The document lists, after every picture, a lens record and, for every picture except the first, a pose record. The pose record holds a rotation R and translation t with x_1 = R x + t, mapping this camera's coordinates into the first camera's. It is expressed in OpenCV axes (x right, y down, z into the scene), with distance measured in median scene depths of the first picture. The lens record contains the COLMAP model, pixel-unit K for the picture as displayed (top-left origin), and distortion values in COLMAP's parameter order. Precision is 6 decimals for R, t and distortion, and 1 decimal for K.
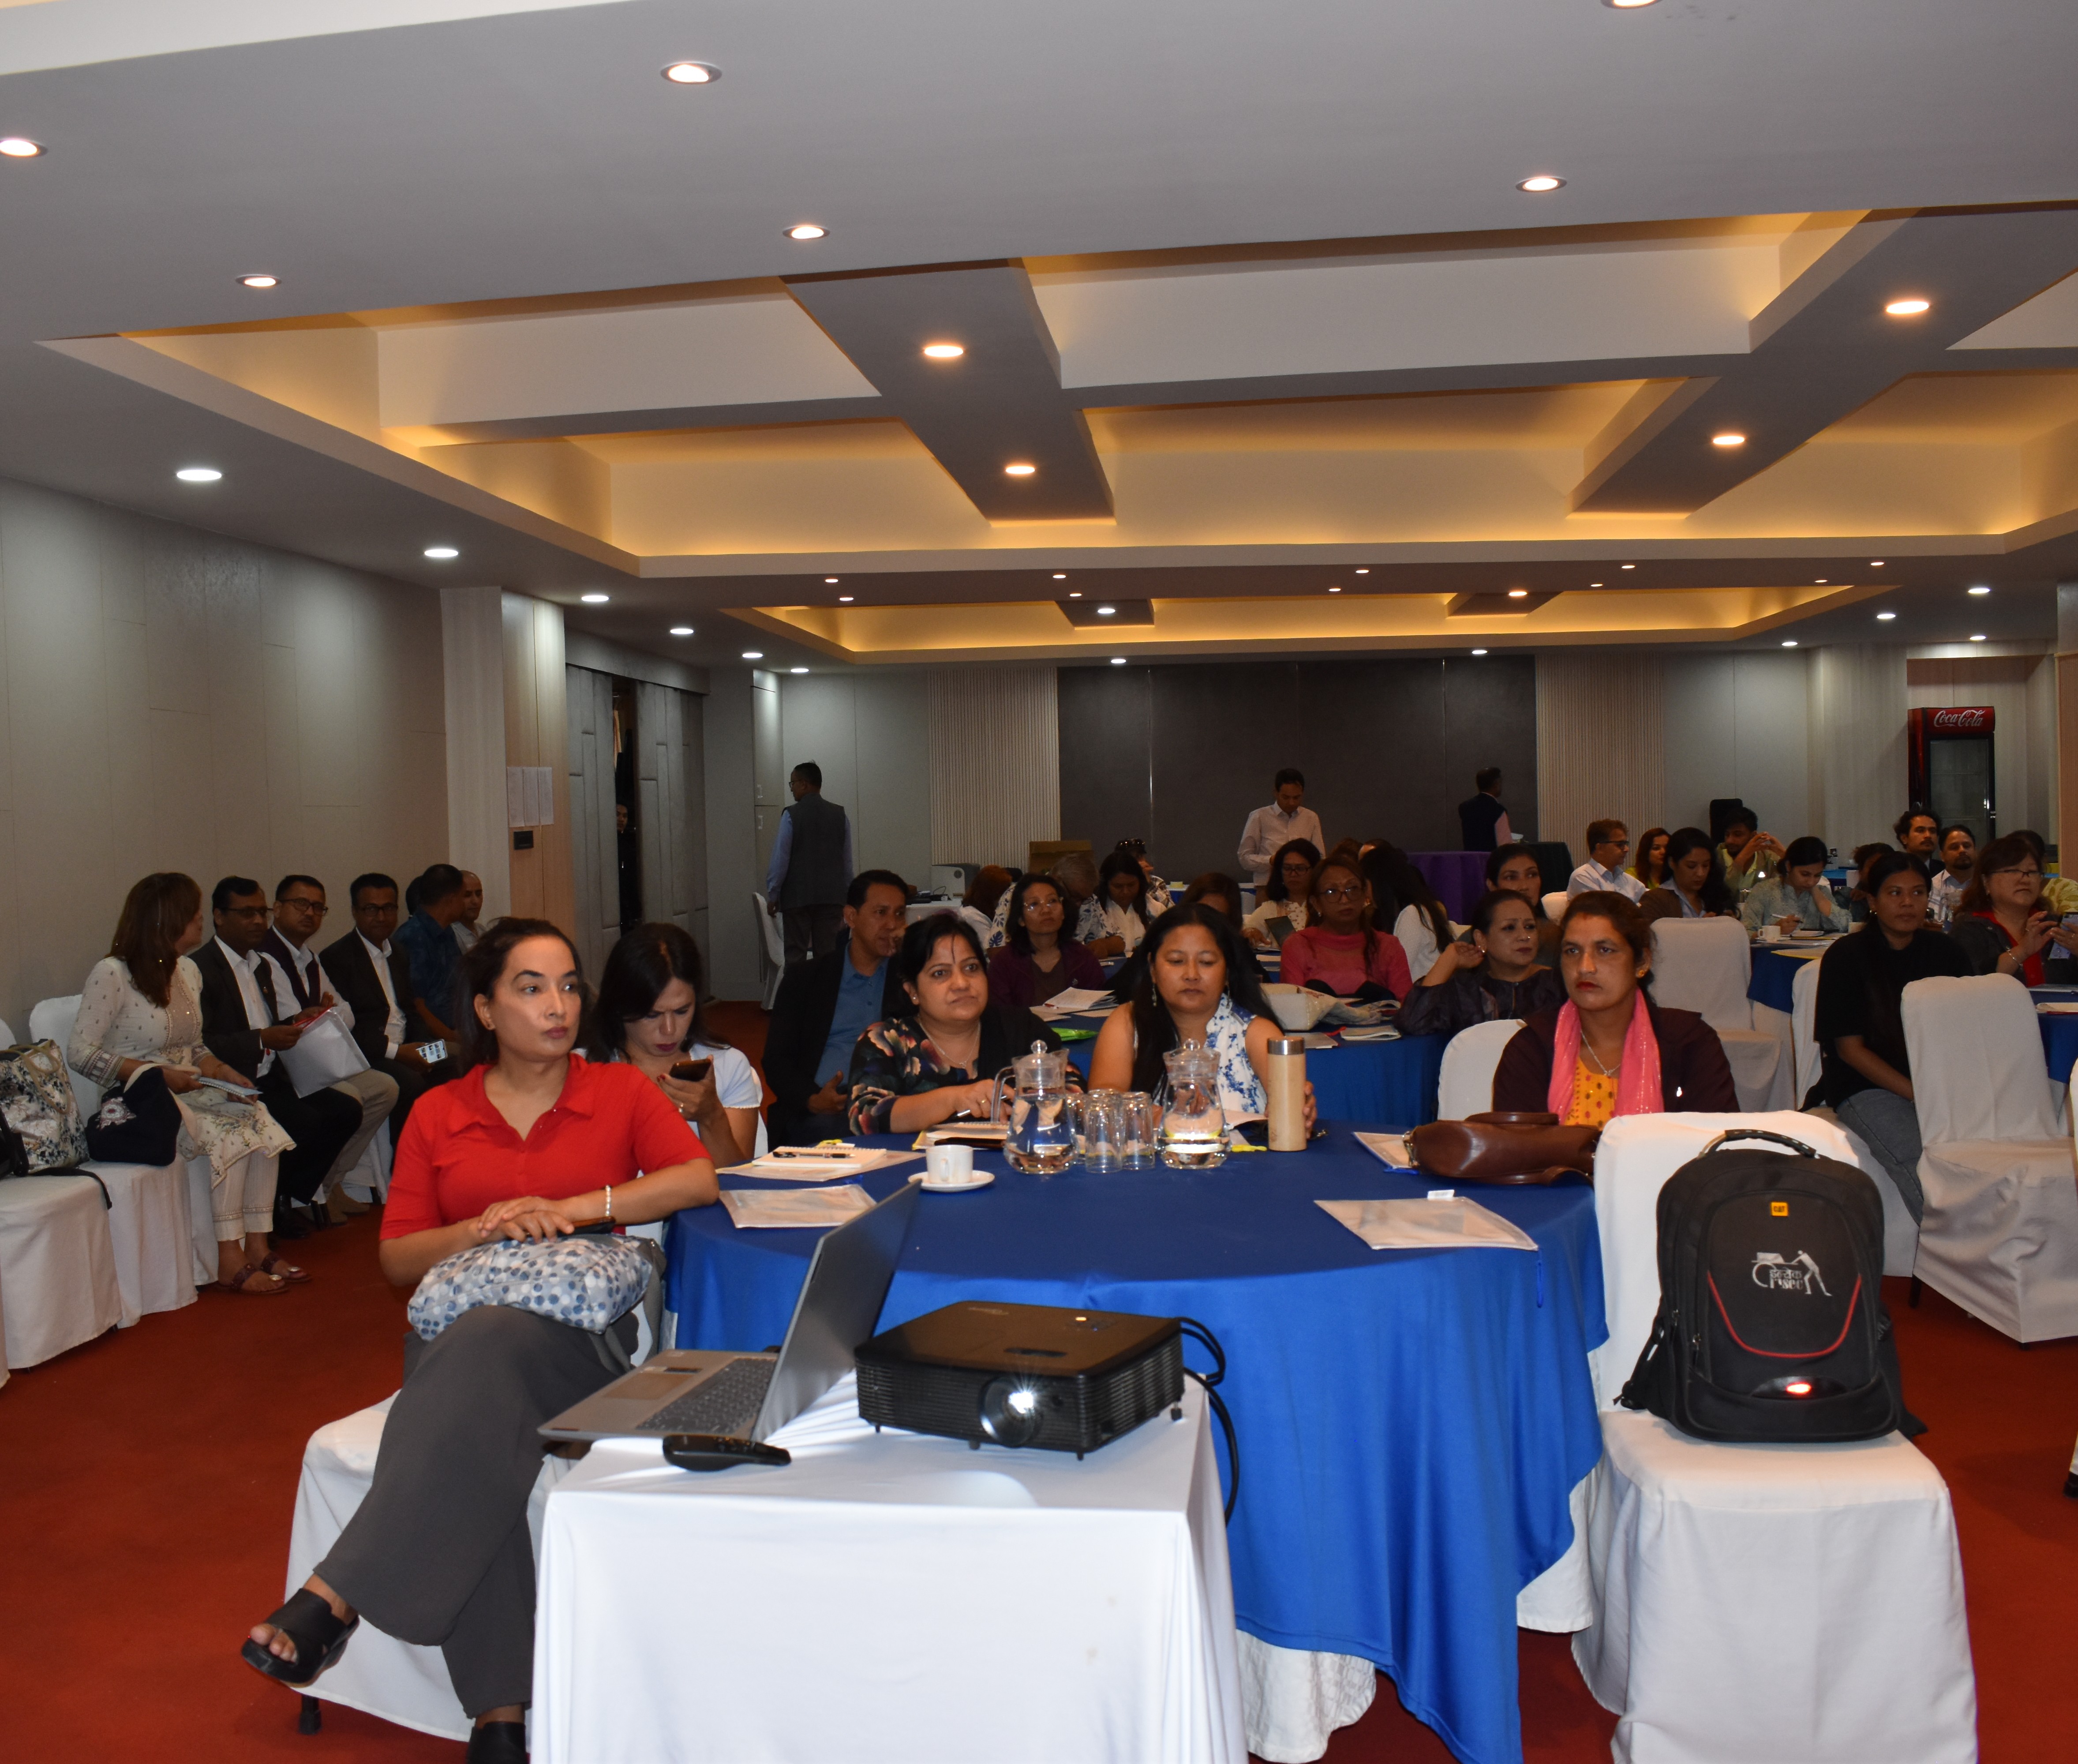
lens RADIAL K [[2106.2, 0, 1024.9], [0, 2106.2, 879.1], [0, 0, 1]] dist [-0.074019, 0.000000]
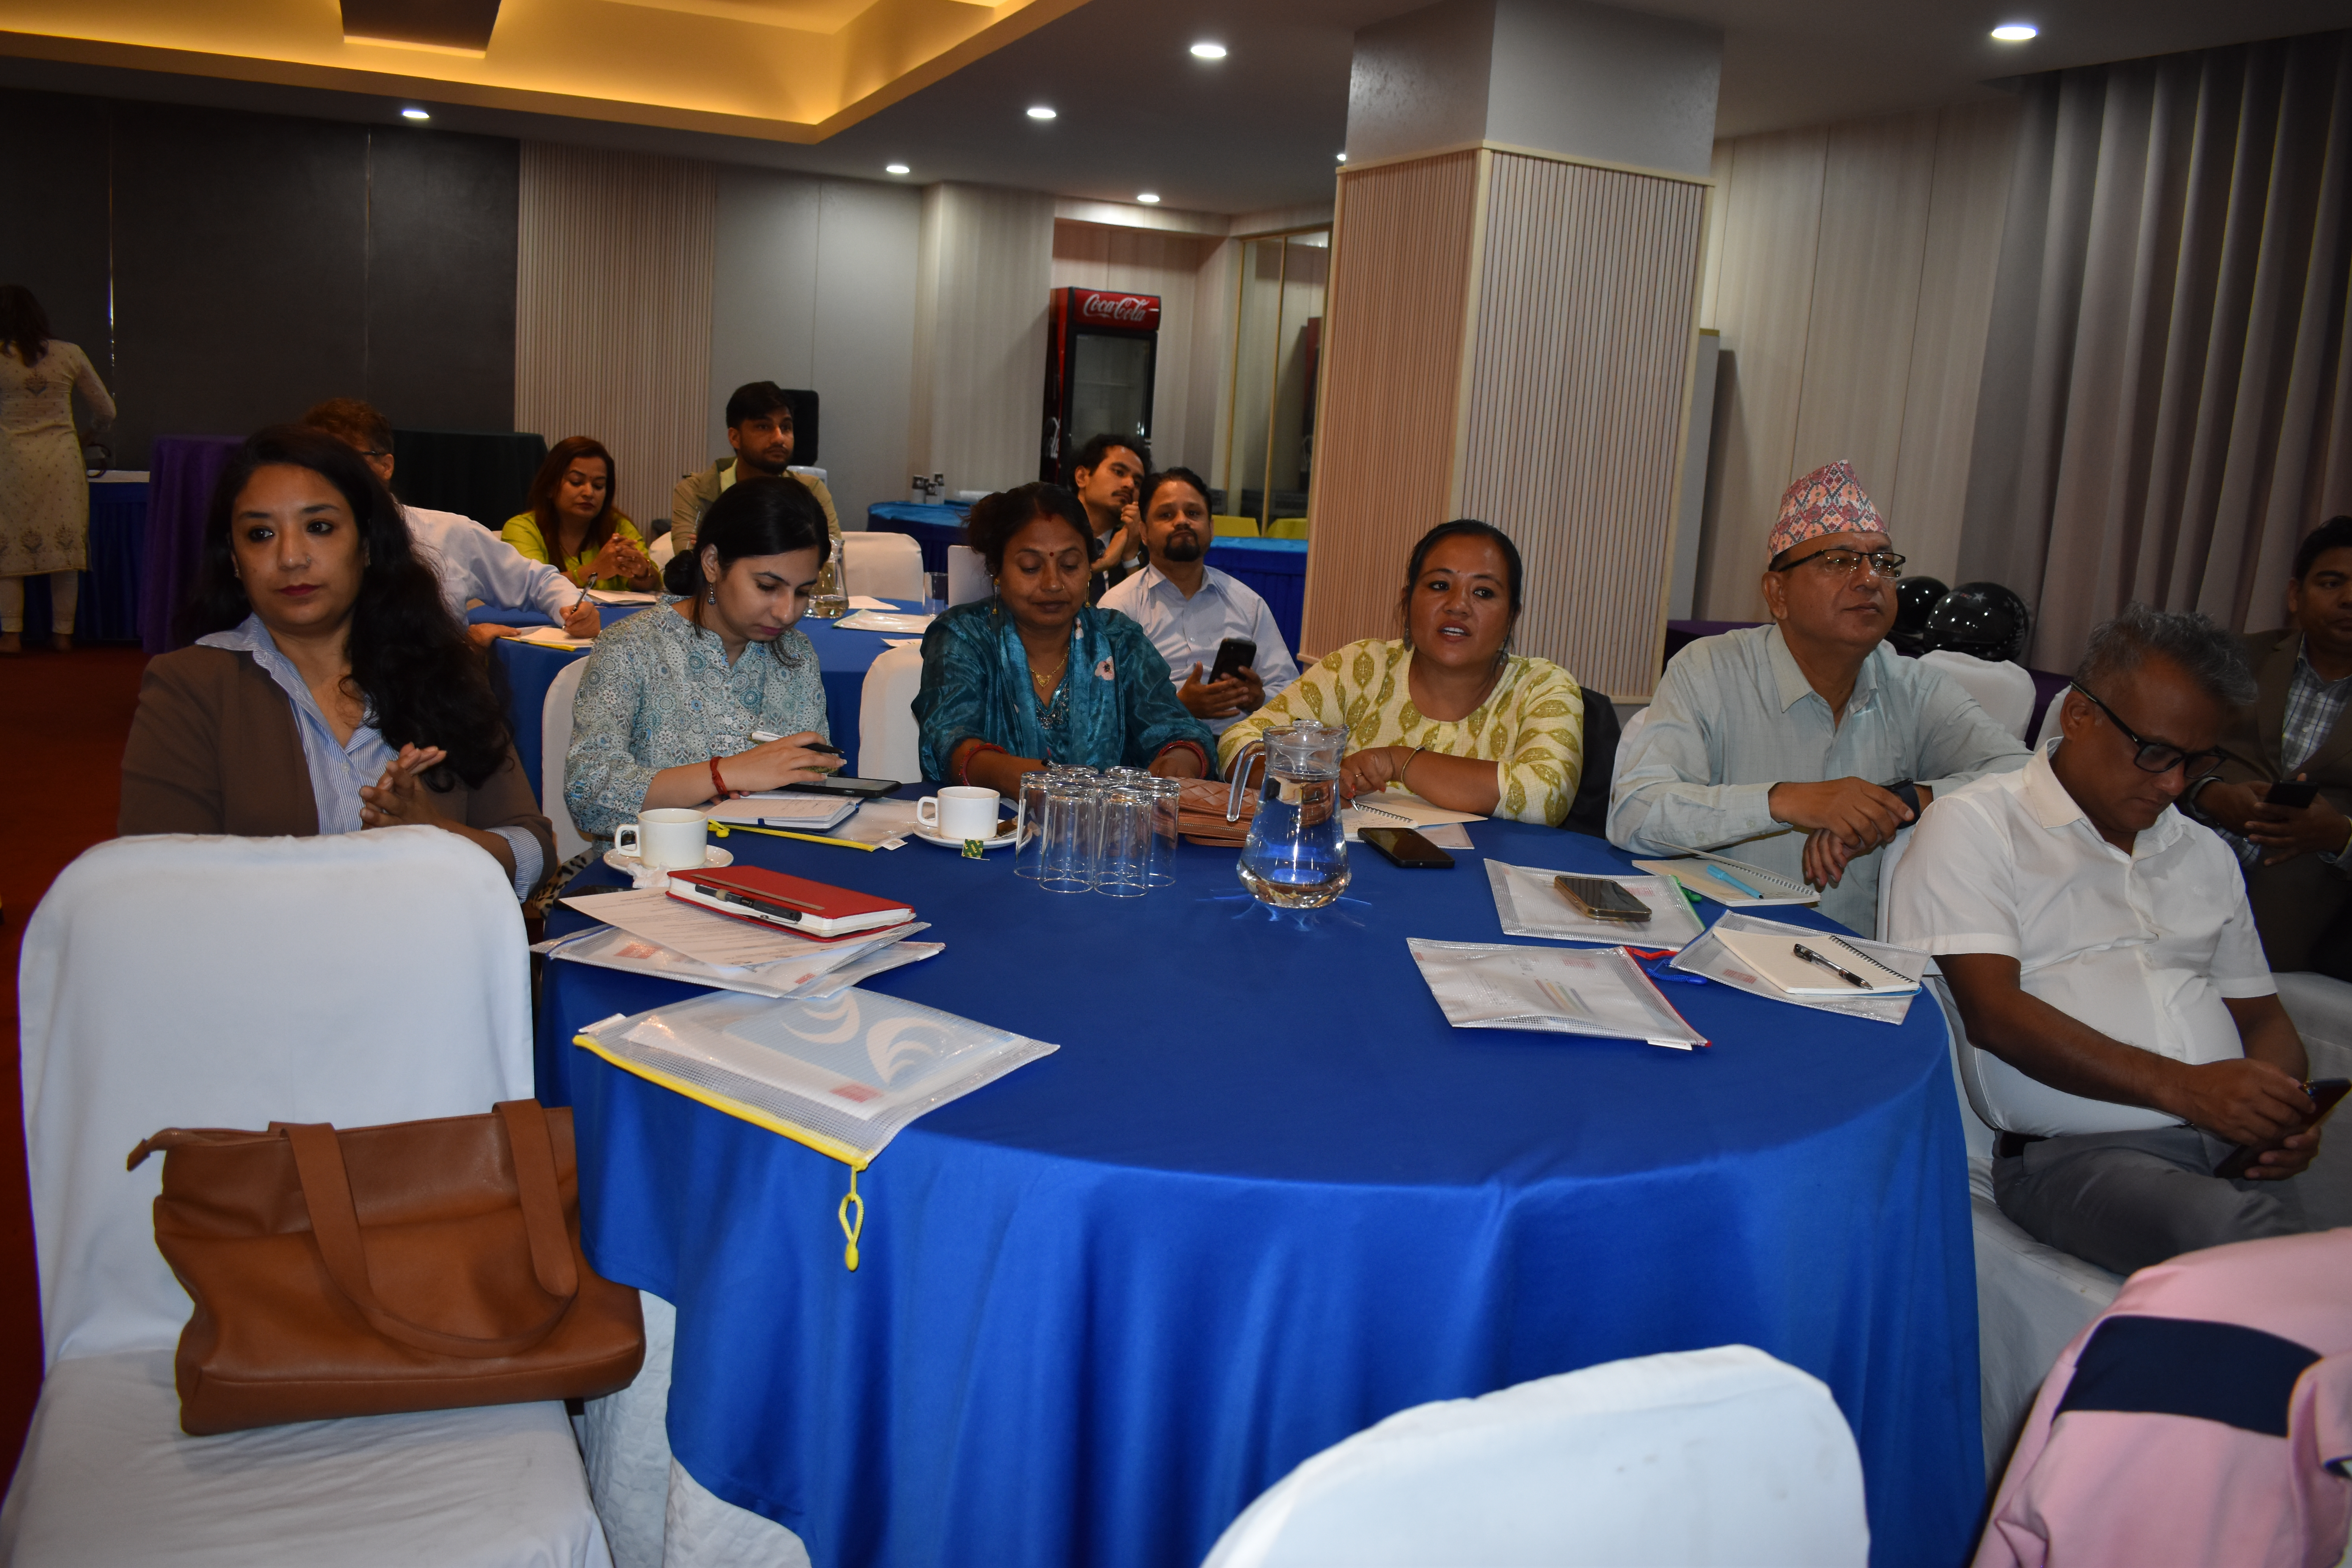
lens RADIAL K [[1840.4, 0, 1172.3], [0, 1840.4, 781.2], [0, 0, 1]] dist [-0.061429, -0.022322]
pose [[0.879216, -0.004500, 0.476402, 0.286542], [-0.077041, 0.985452, 0.151490, -0.022146], [-0.470153, -0.169895, 0.866078, 0.725028]]
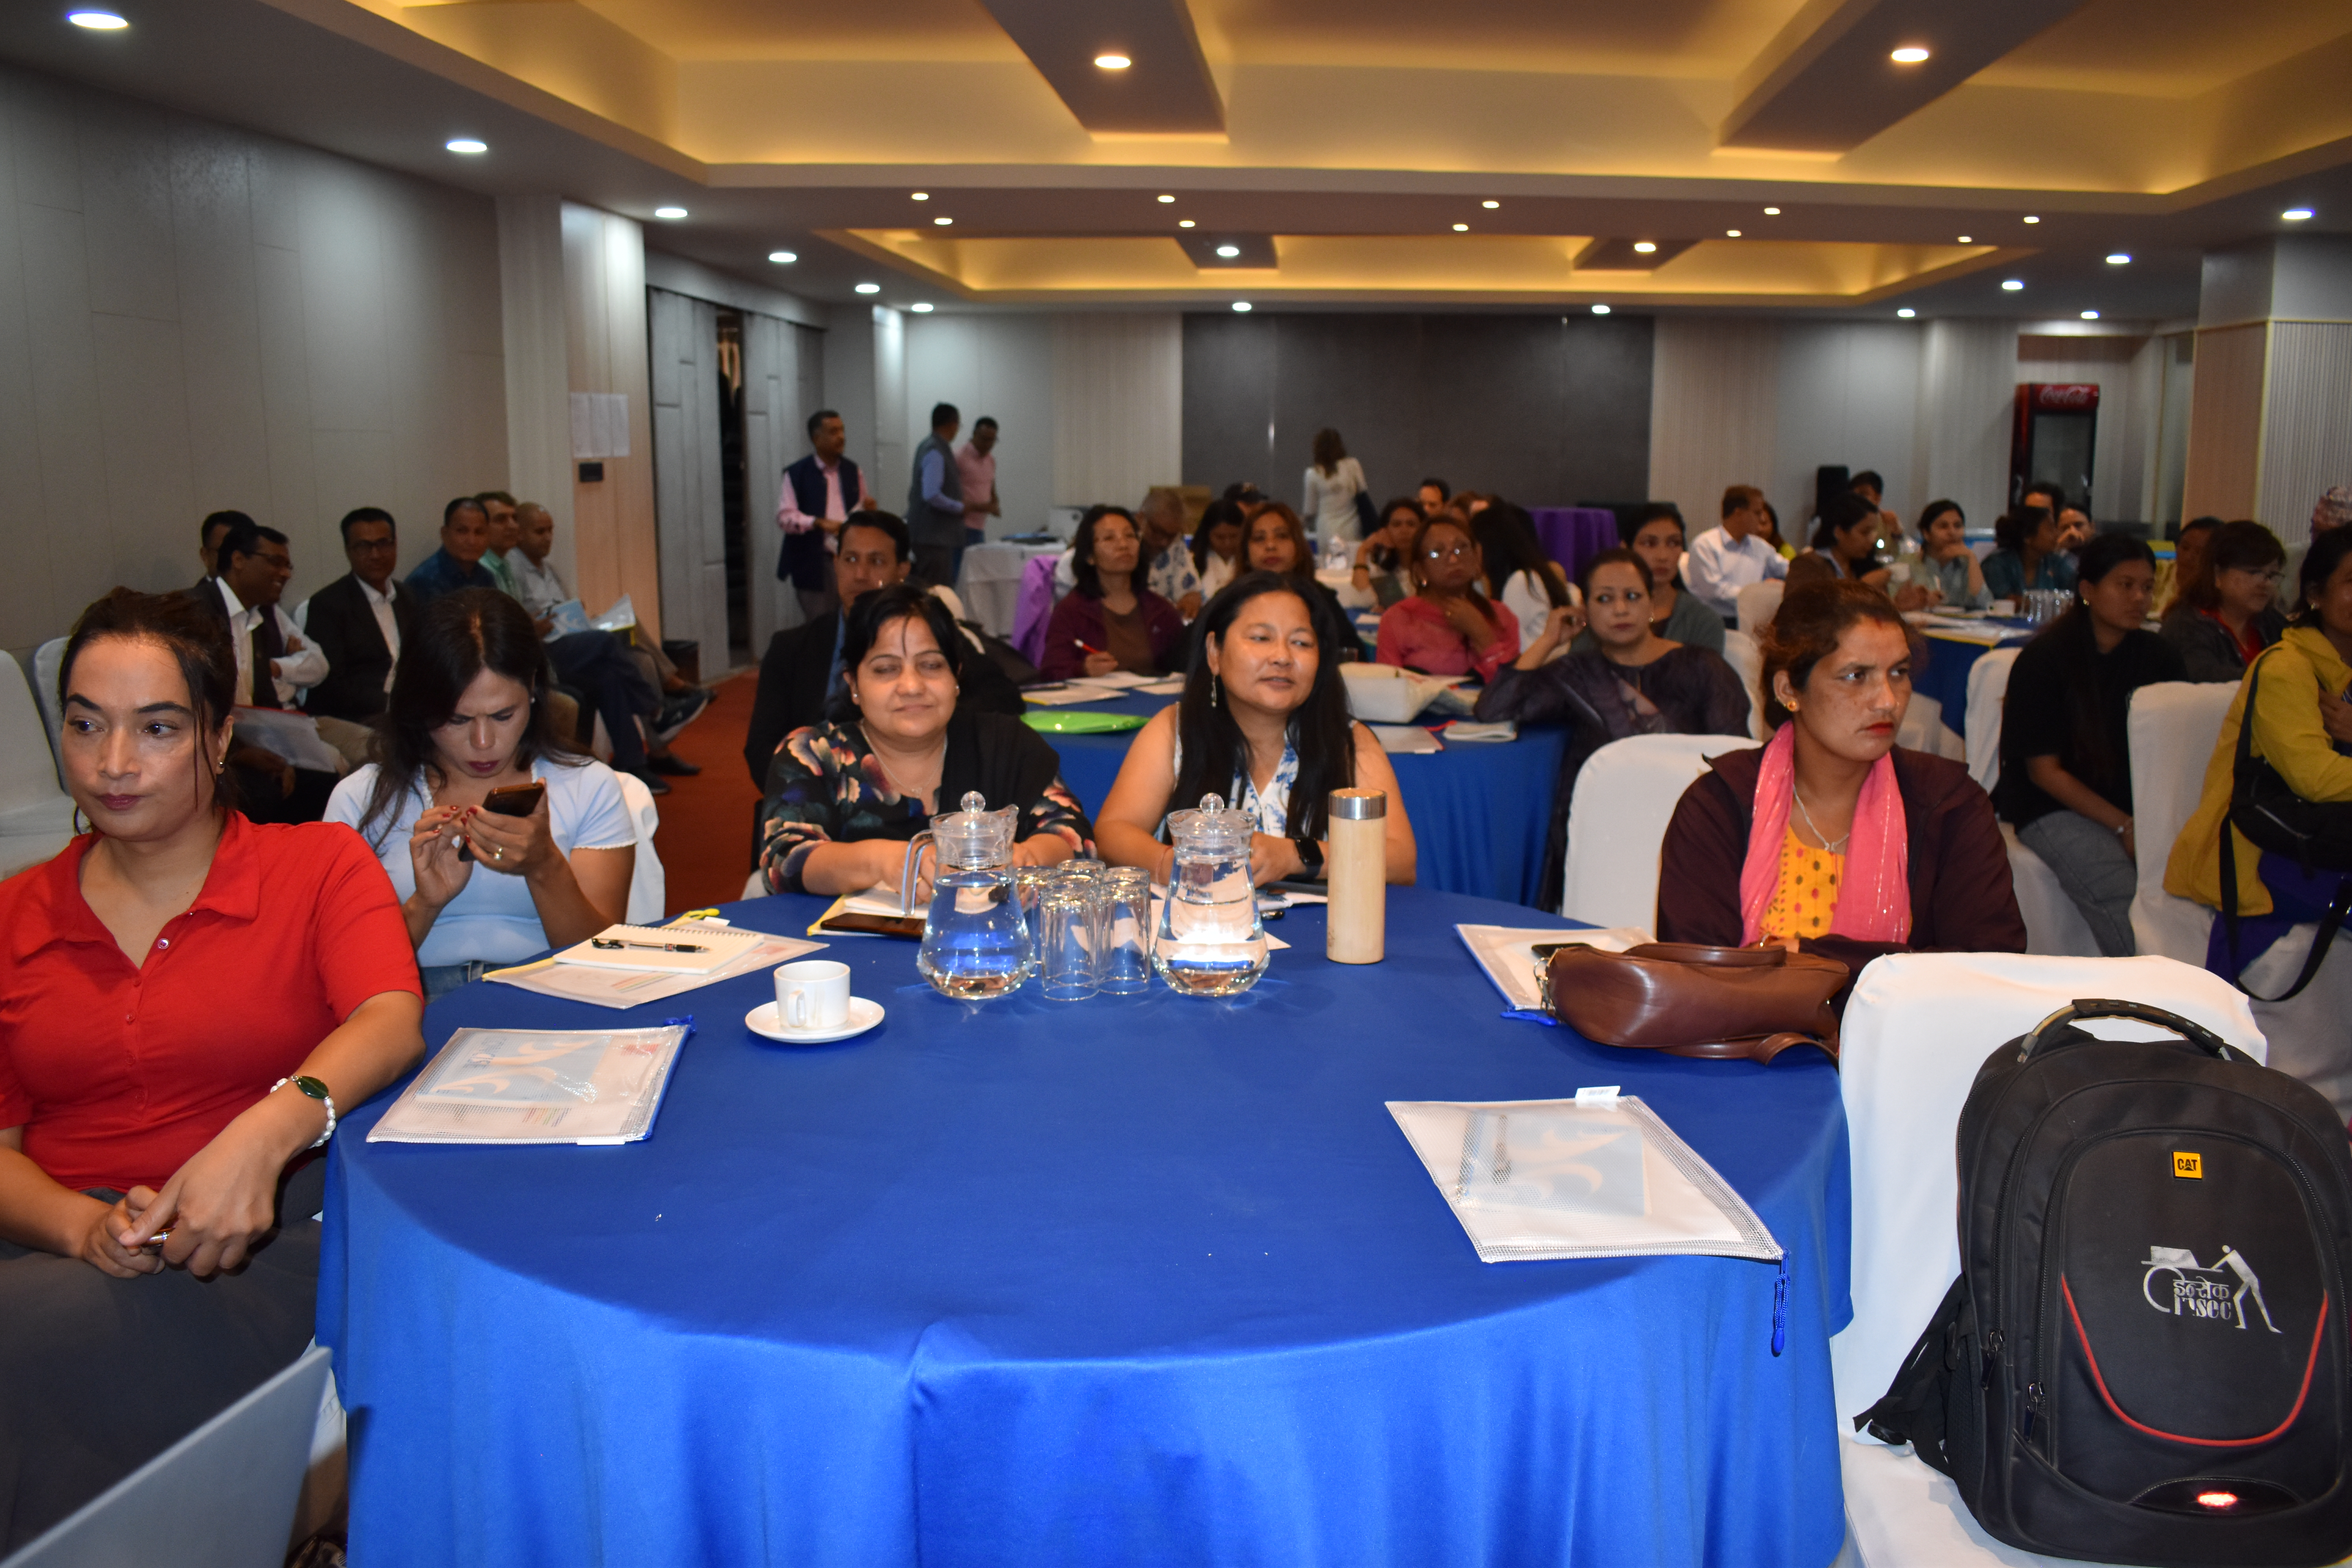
lens RADIAL K [[1840.4, 0, 1237.6], [0, 1840.4, 821.7], [0, 0, 1]] dist [-0.061429, -0.022322]
pose [[0.999102, 0.021004, 0.036795, 0.027793], [-0.026625, 0.986814, 0.159651, -0.002487], [-0.032956, -0.160488, 0.986487, 0.185031]]
